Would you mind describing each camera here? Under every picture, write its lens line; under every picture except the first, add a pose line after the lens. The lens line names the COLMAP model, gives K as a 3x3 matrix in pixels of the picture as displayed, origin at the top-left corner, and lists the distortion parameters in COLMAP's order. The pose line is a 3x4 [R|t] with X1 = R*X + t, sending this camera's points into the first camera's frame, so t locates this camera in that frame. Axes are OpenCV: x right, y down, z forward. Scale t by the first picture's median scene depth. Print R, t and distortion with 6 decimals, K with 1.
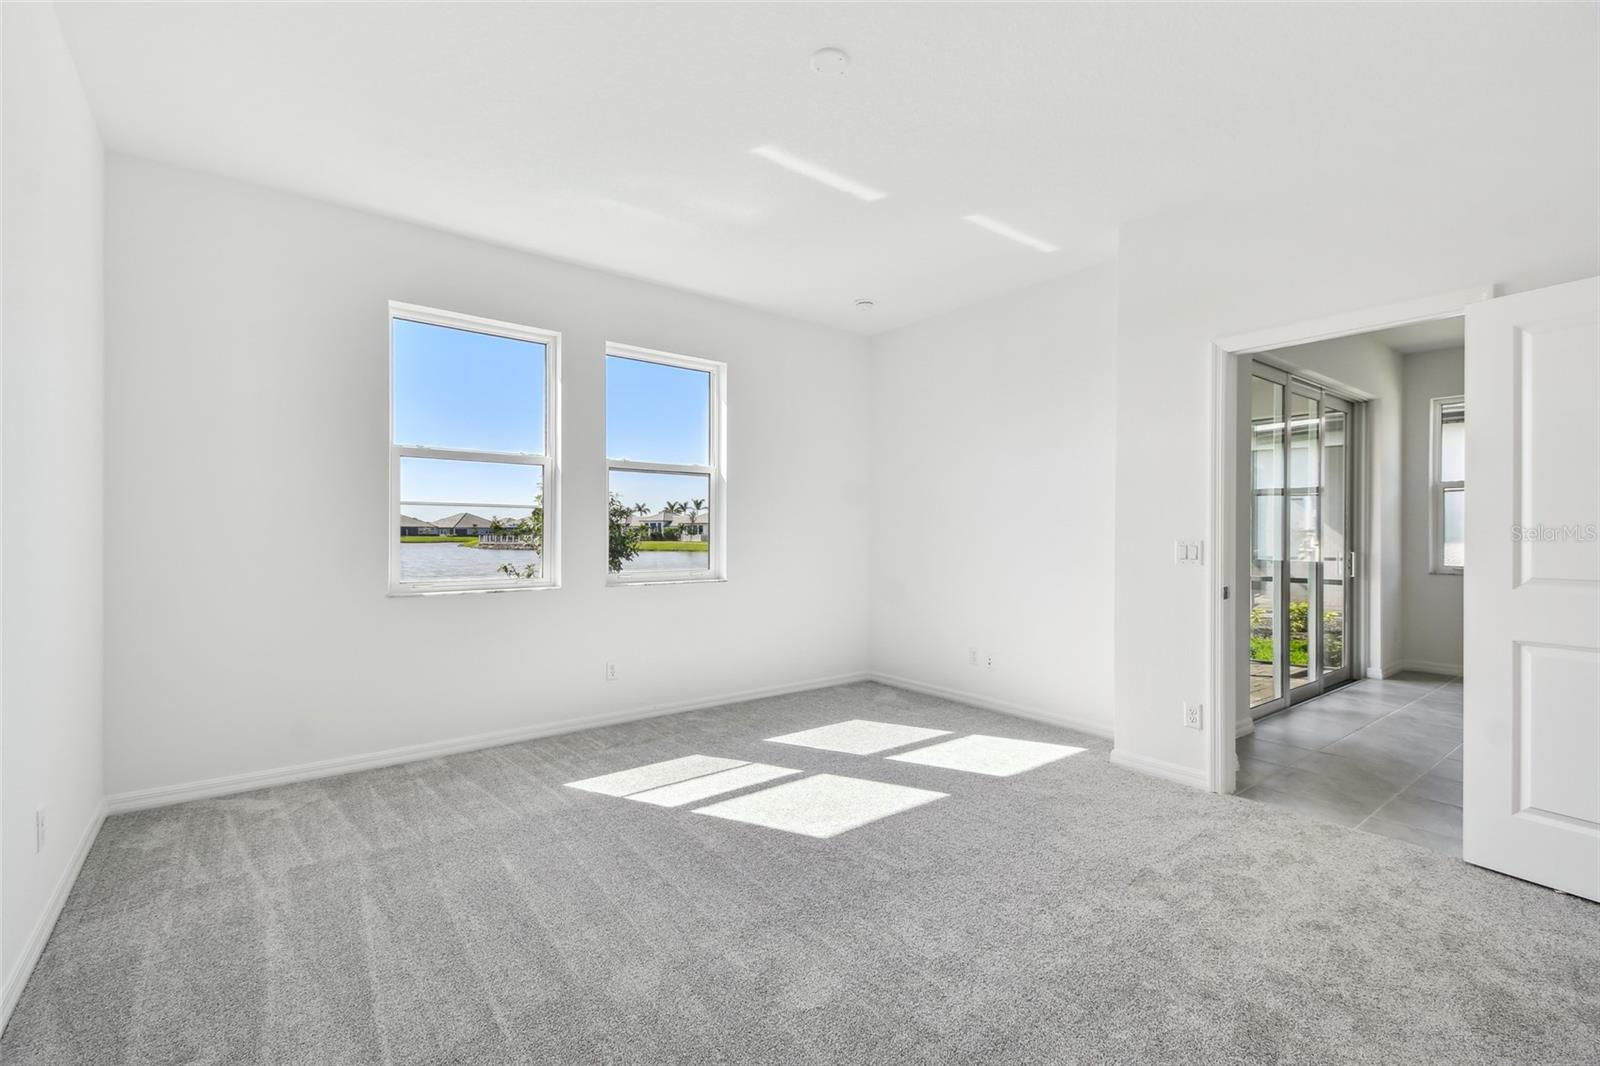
lens RADIAL K [[710.4, 0, 790.4], [0, 710.4, 534.5], [0, 0, 1]] dist [0.029196, -0.003147]
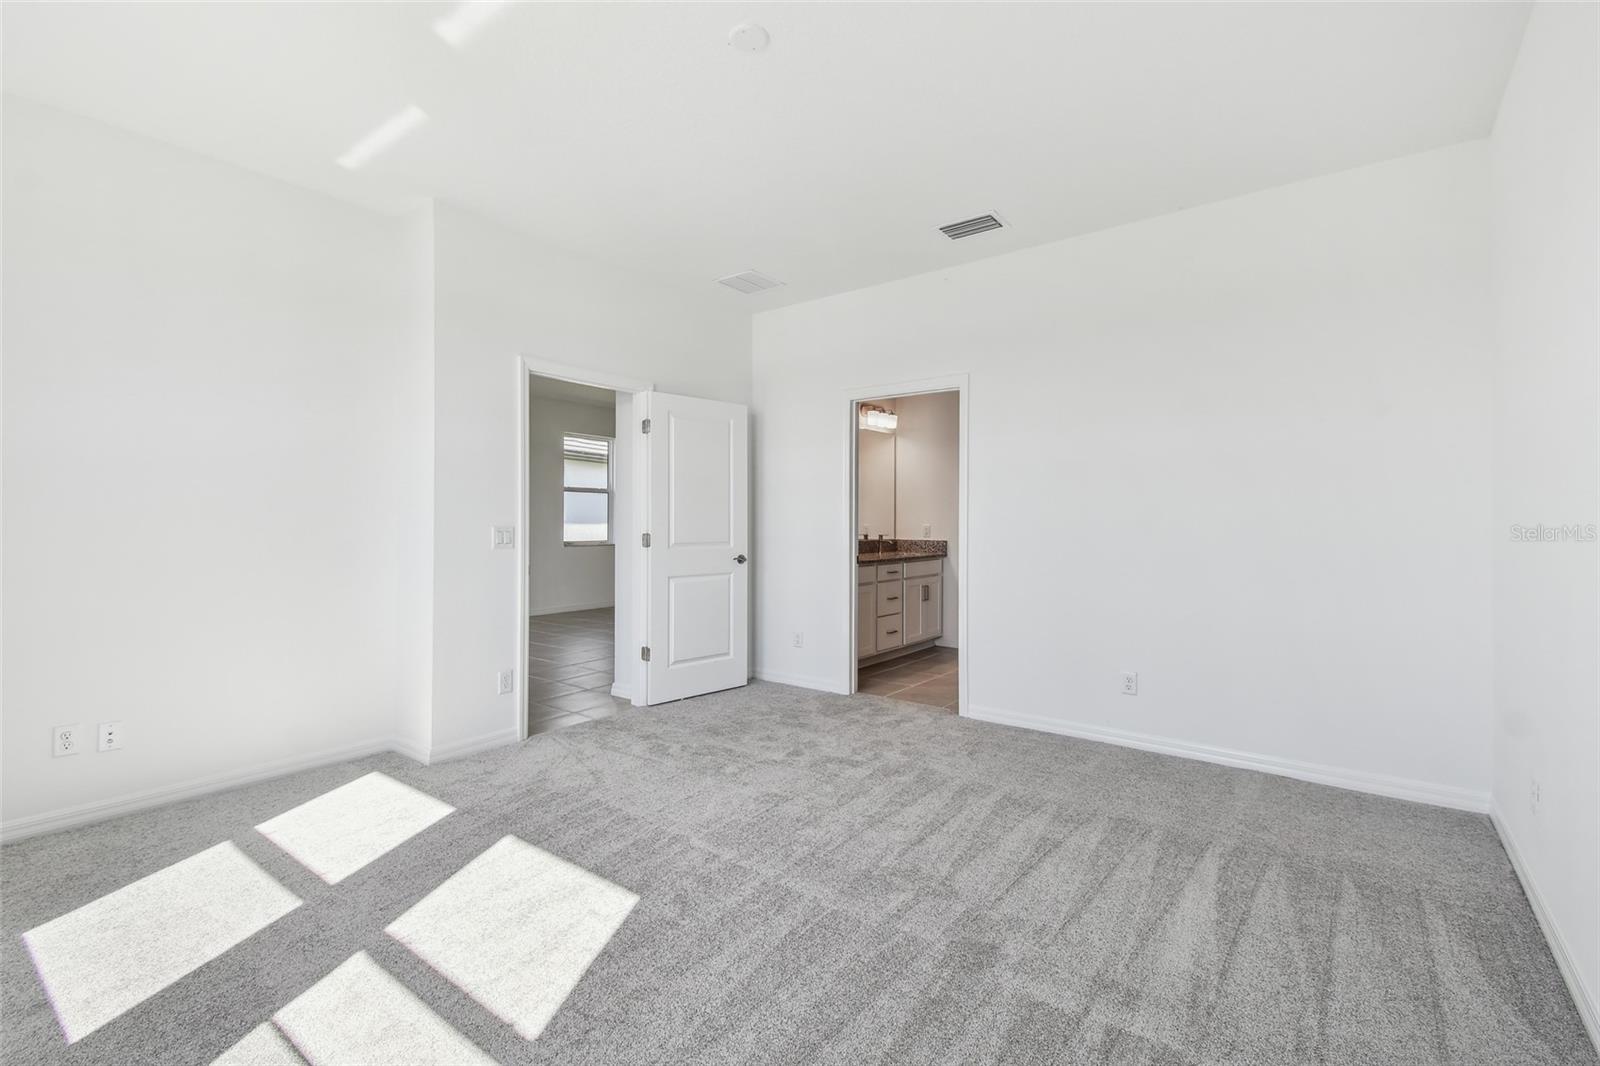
lens RADIAL K [[710.4, 0, 805.1], [0, 710.4, 526.2], [0, 0, 1]] dist [0.029196, -0.003147]
pose [[-0.283352, -0.008218, 0.958981, -0.614687], [0.000854, 0.999961, 0.008821, -0.002035], [-0.959016, 0.003318, -0.283334, 0.826450]]
